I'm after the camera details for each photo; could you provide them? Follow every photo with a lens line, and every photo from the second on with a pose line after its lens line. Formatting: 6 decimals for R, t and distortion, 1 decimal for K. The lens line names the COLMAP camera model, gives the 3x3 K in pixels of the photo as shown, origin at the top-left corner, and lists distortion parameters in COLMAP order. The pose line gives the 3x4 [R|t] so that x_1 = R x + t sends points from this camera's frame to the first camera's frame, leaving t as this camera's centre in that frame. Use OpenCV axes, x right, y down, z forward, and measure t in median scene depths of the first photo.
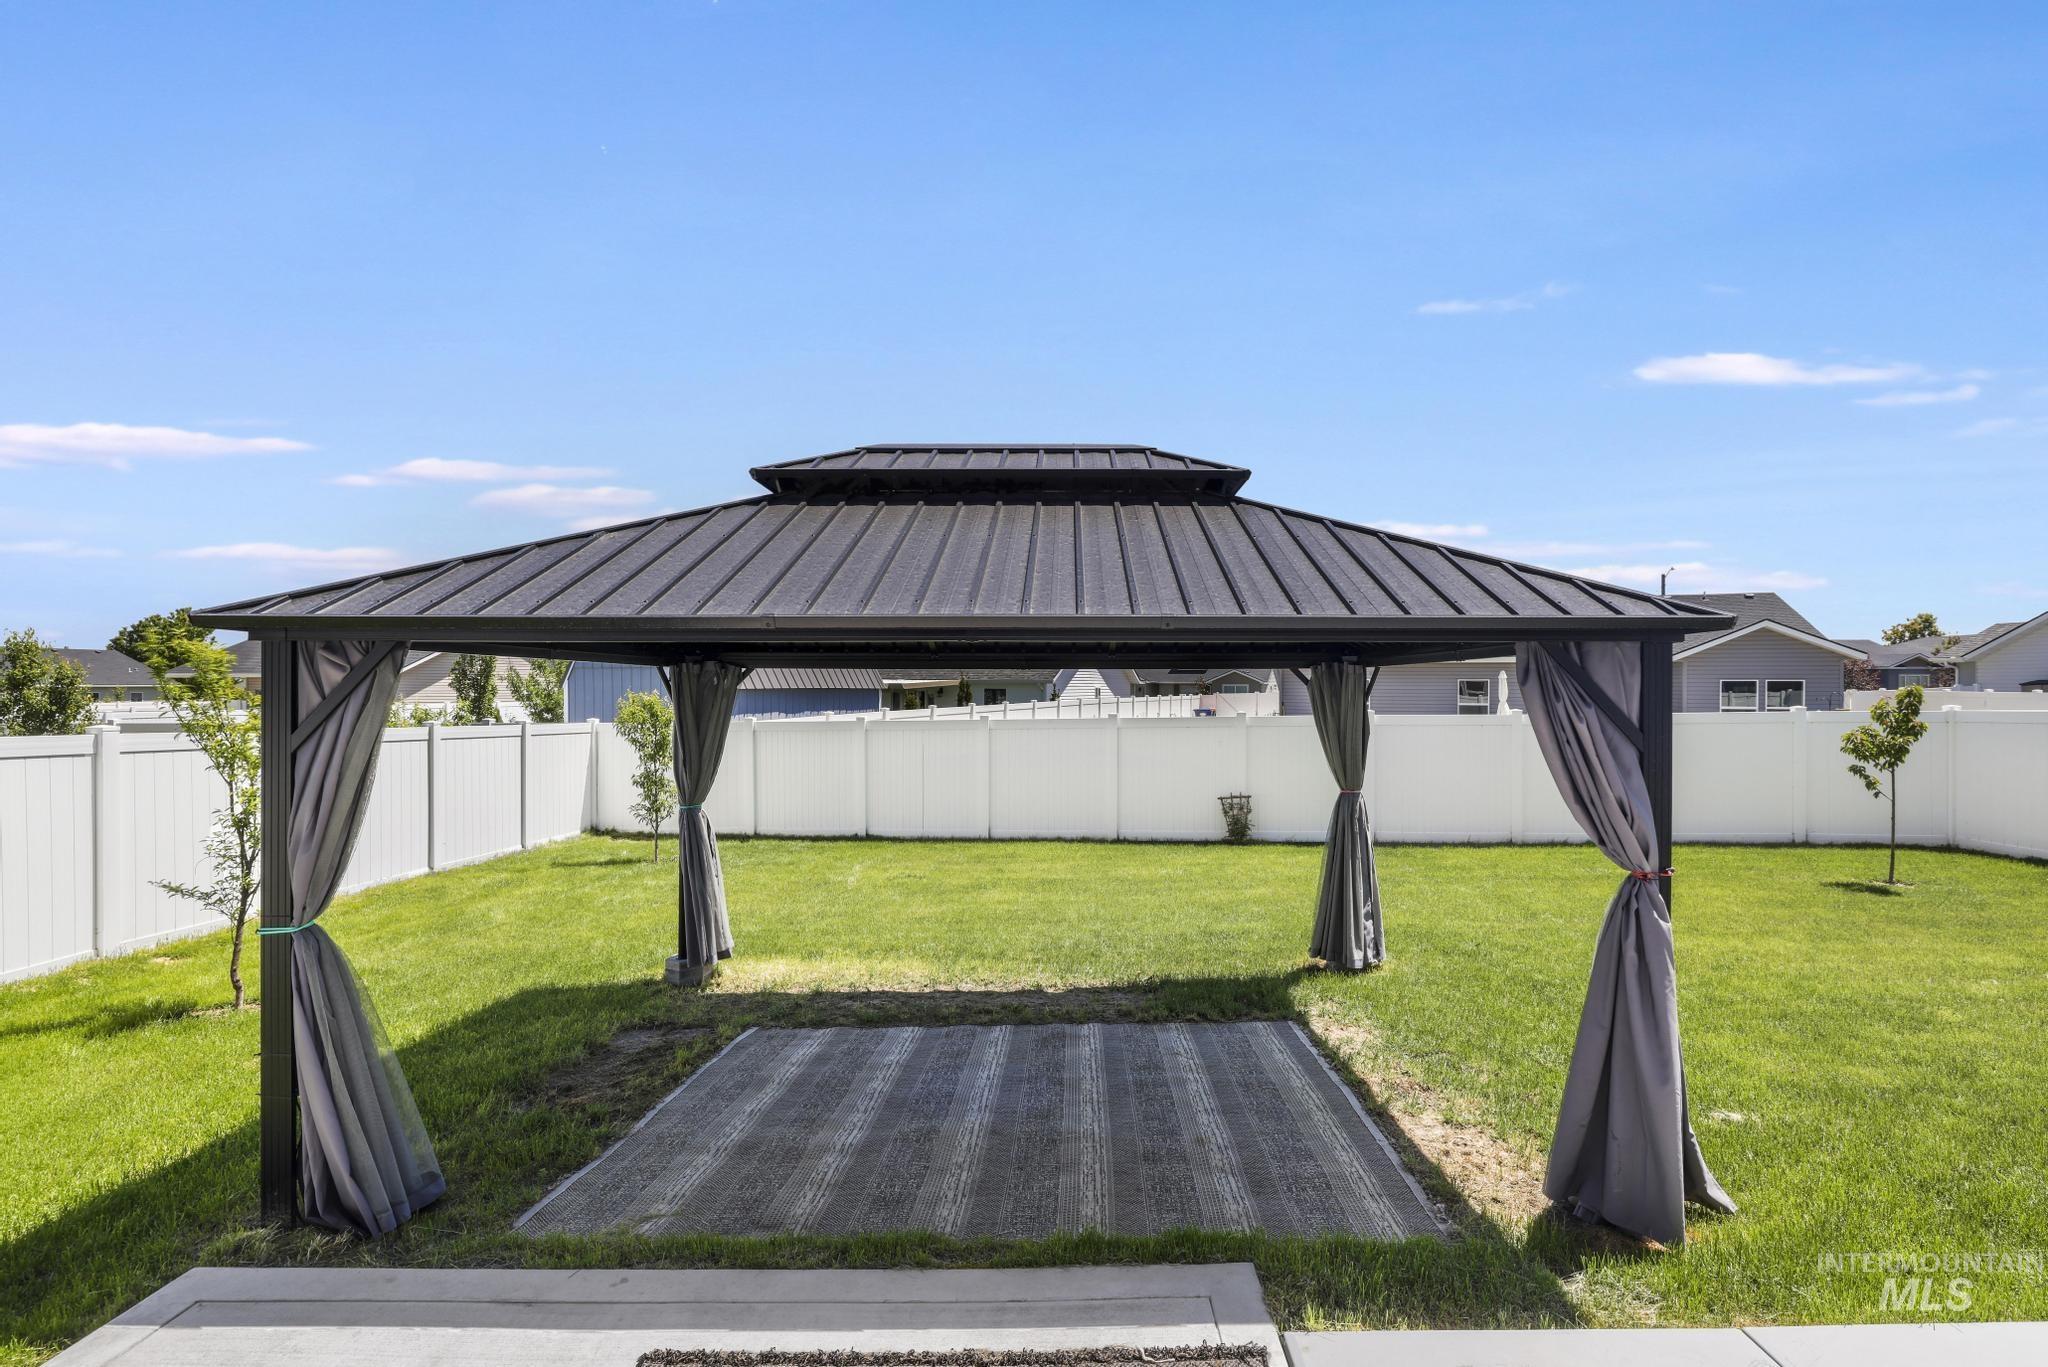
lens RADIAL K [[909.2, 0, 1084.6], [0, 909.2, 682.6], [0, 0, 1]] dist [-0.013552, 0.000057]
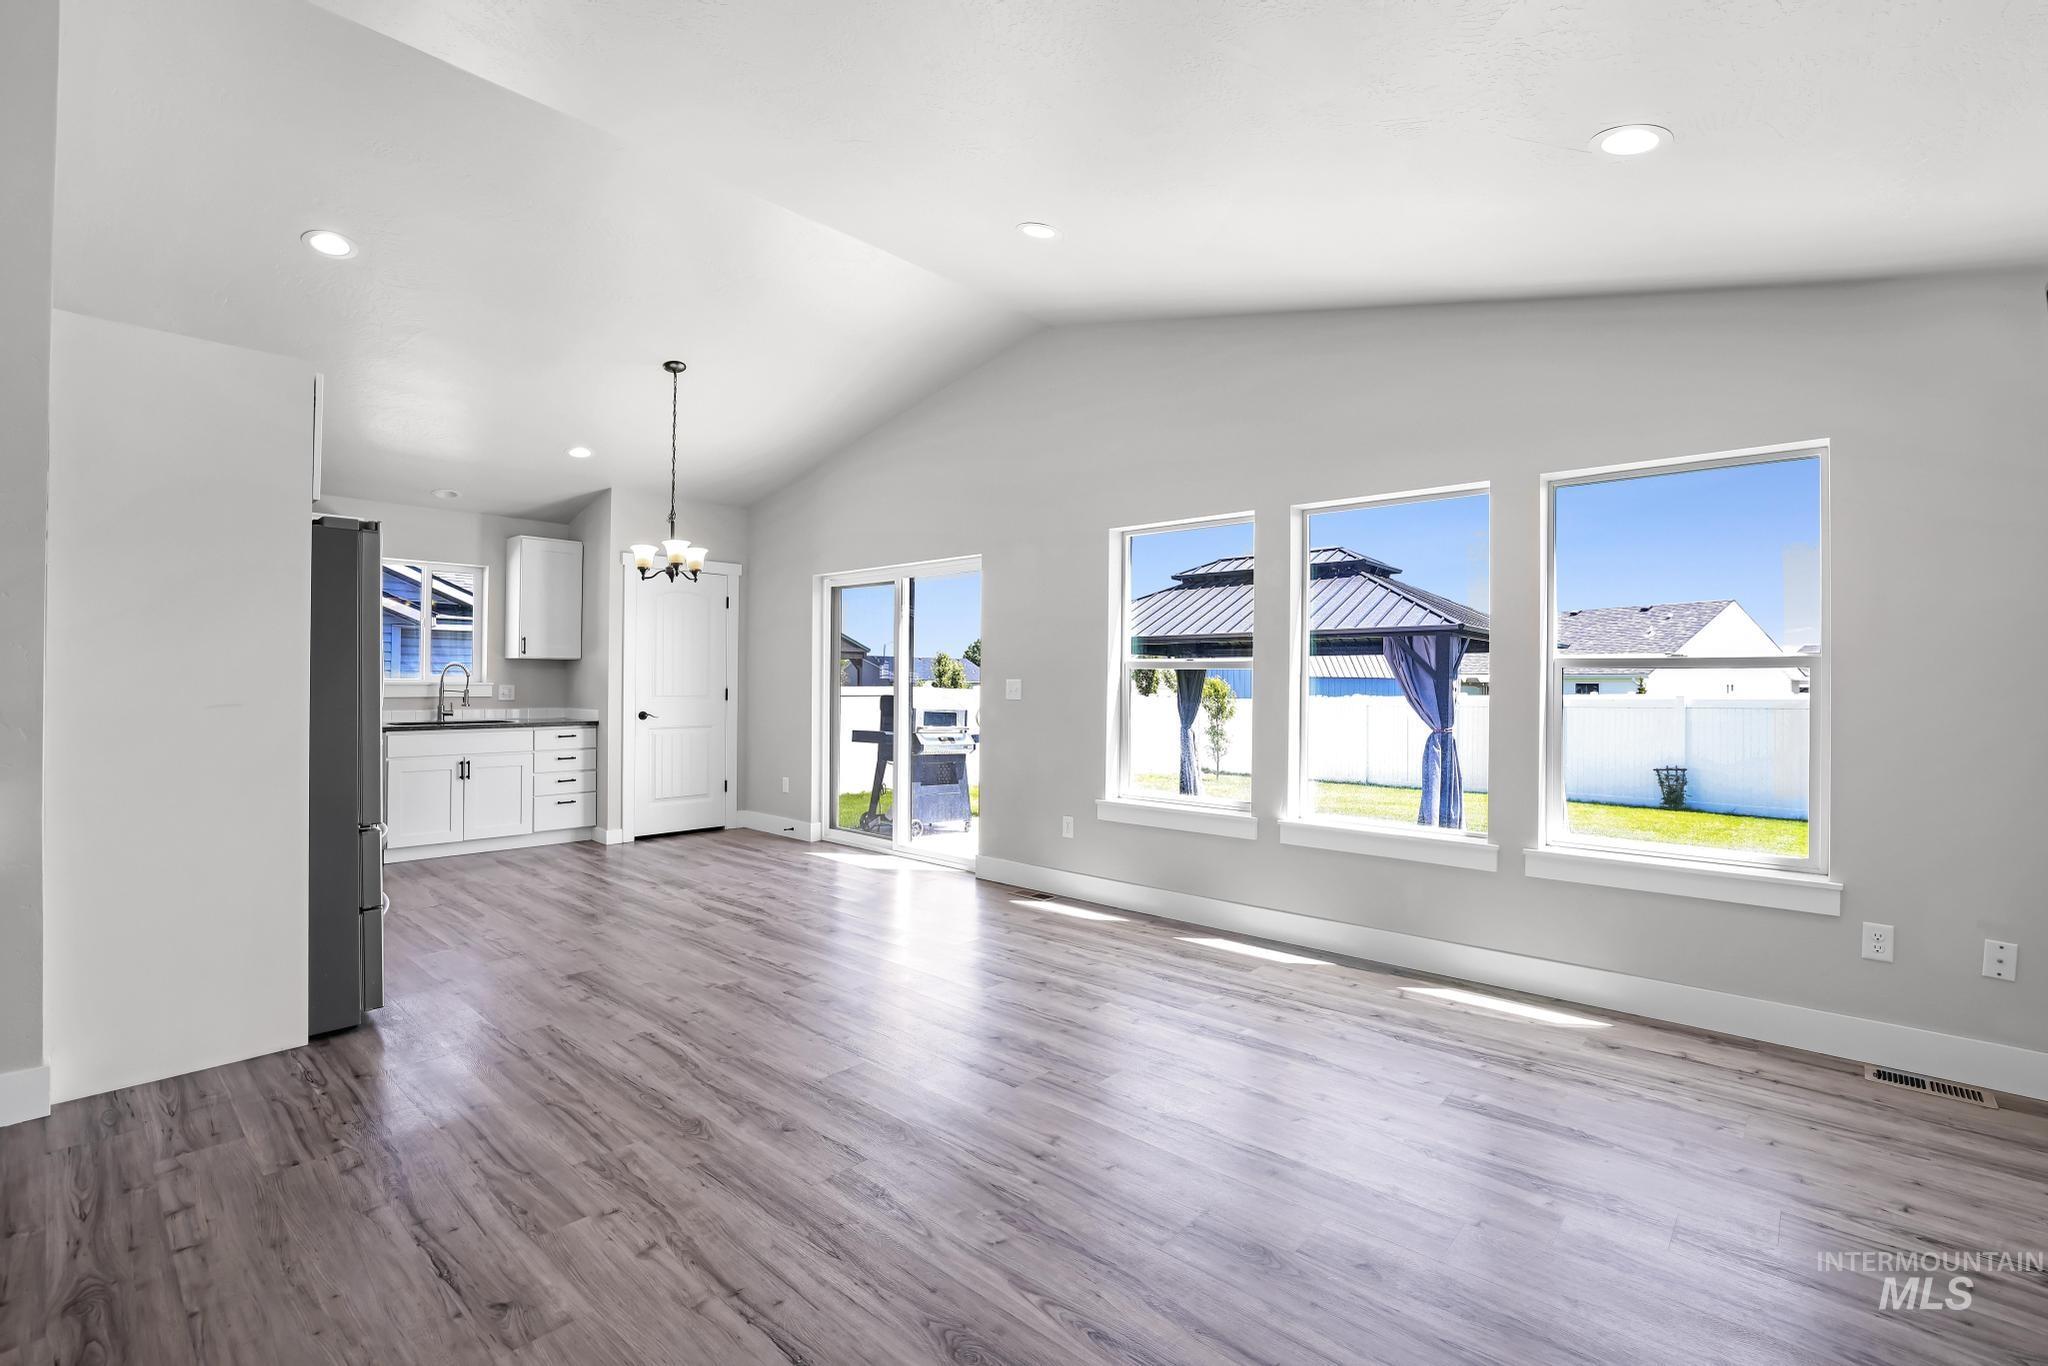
lens RADIAL K [[912.5, 0, 1019.7], [0, 912.5, 670.9], [0, 0, 1]] dist [-0.055860, 0.021372]
pose [[0.721317, -0.005848, -0.692580, 0.478940], [-0.003238, 0.999925, -0.011816, 0.026555], [0.692597, 0.010766, 0.721244, -0.494676]]
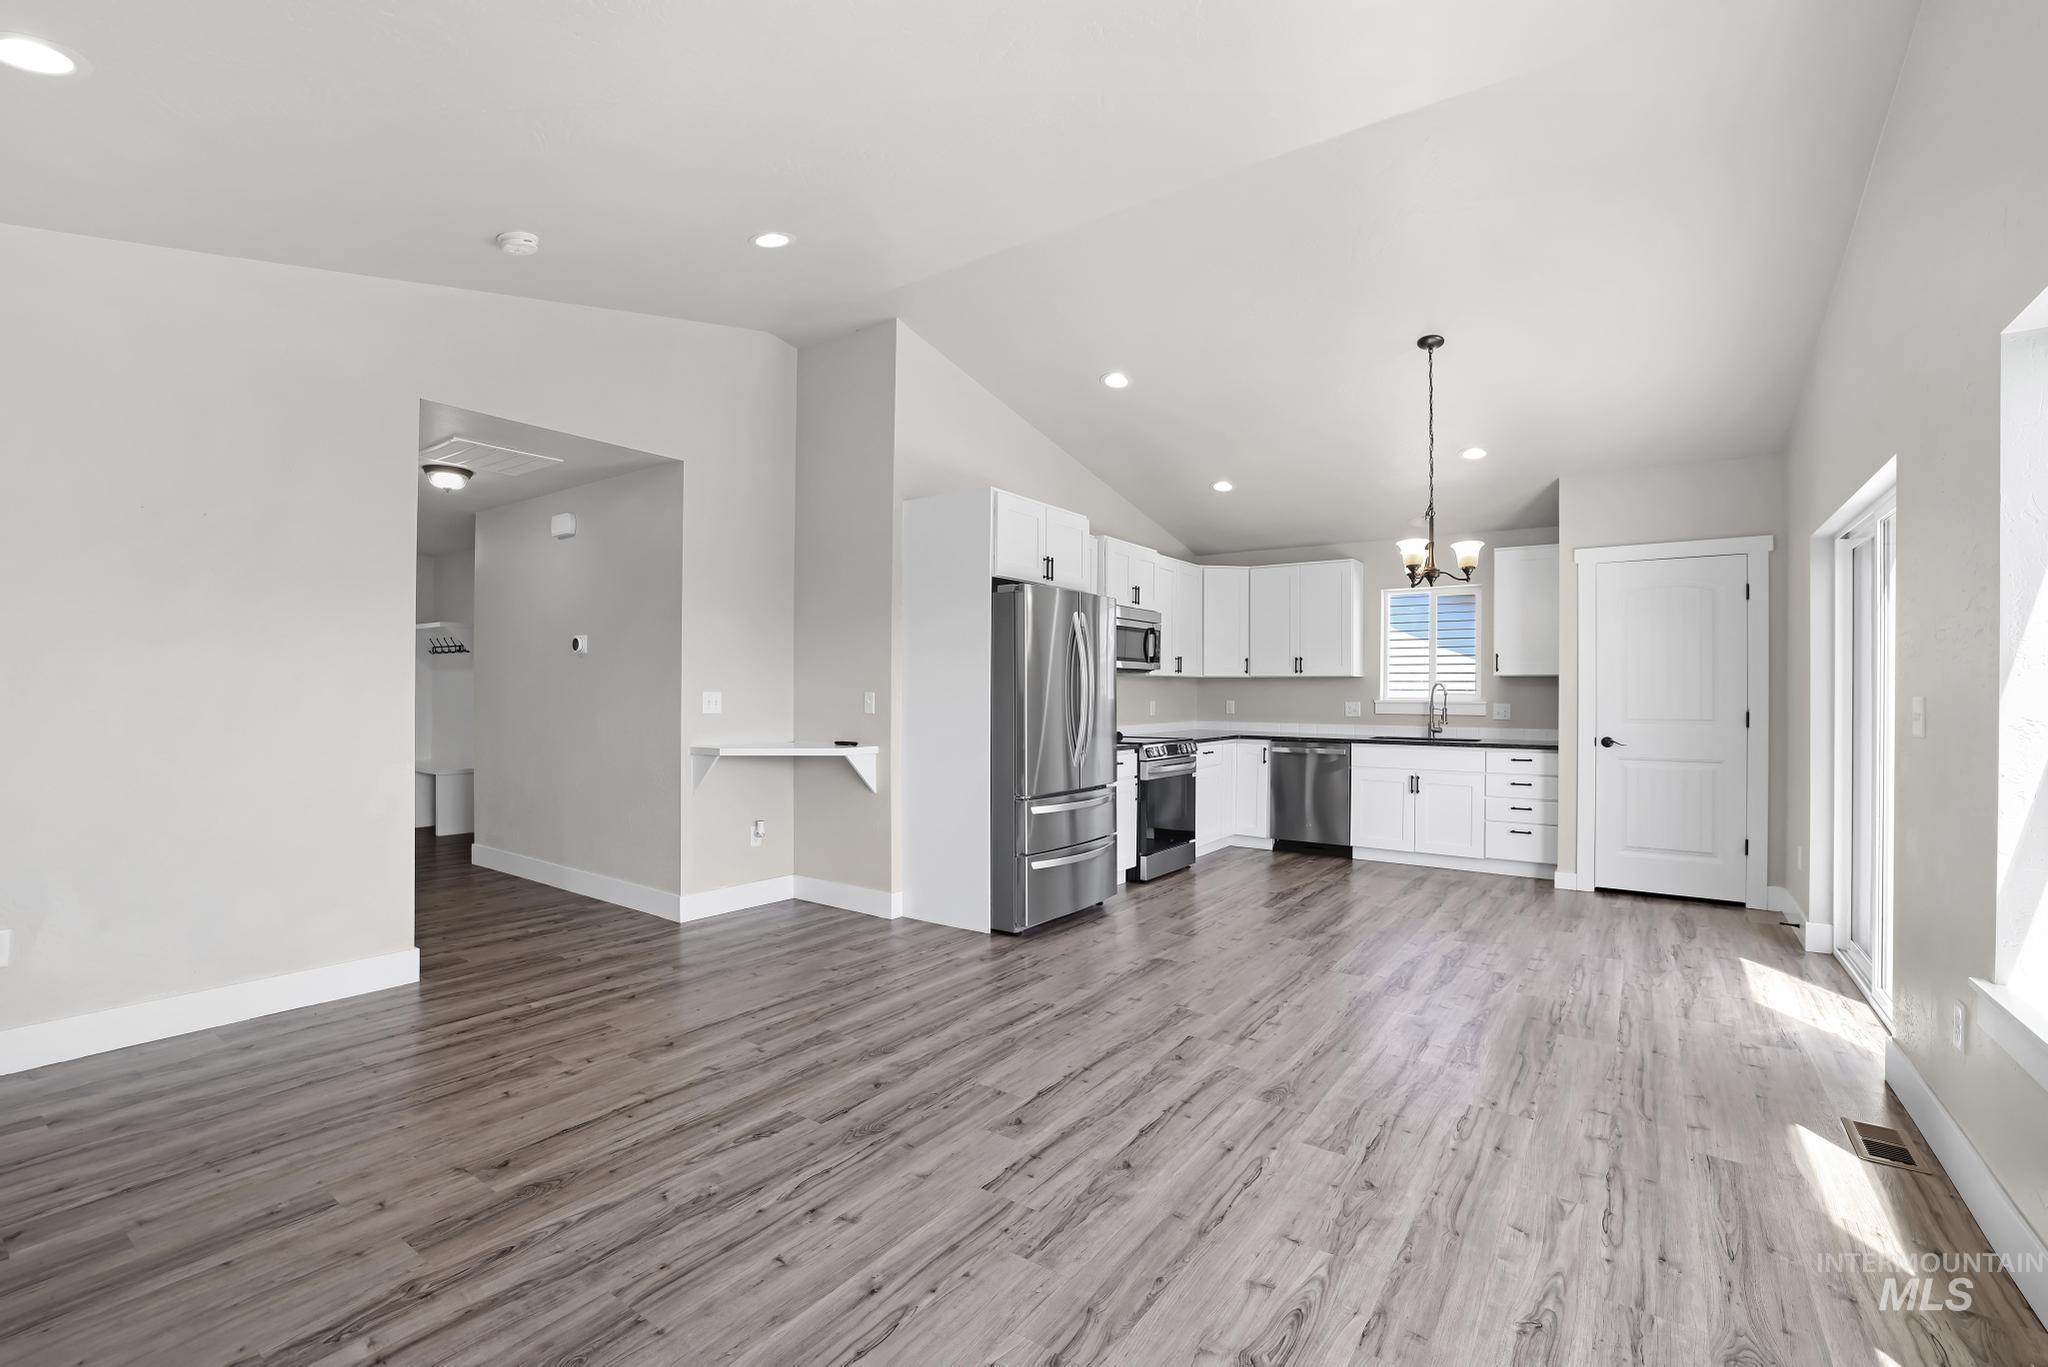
lens RADIAL K [[897.8, 0, 1017.7], [0, 897.8, 692.2], [0, 0, 1]] dist [-0.052987, 0.020908]
pose [[-0.600967, -0.007437, -0.799239, 0.457846], [-0.008929, 0.999957, -0.002591, 0.026693], [0.799224, 0.005579, -0.601007, -0.137376]]
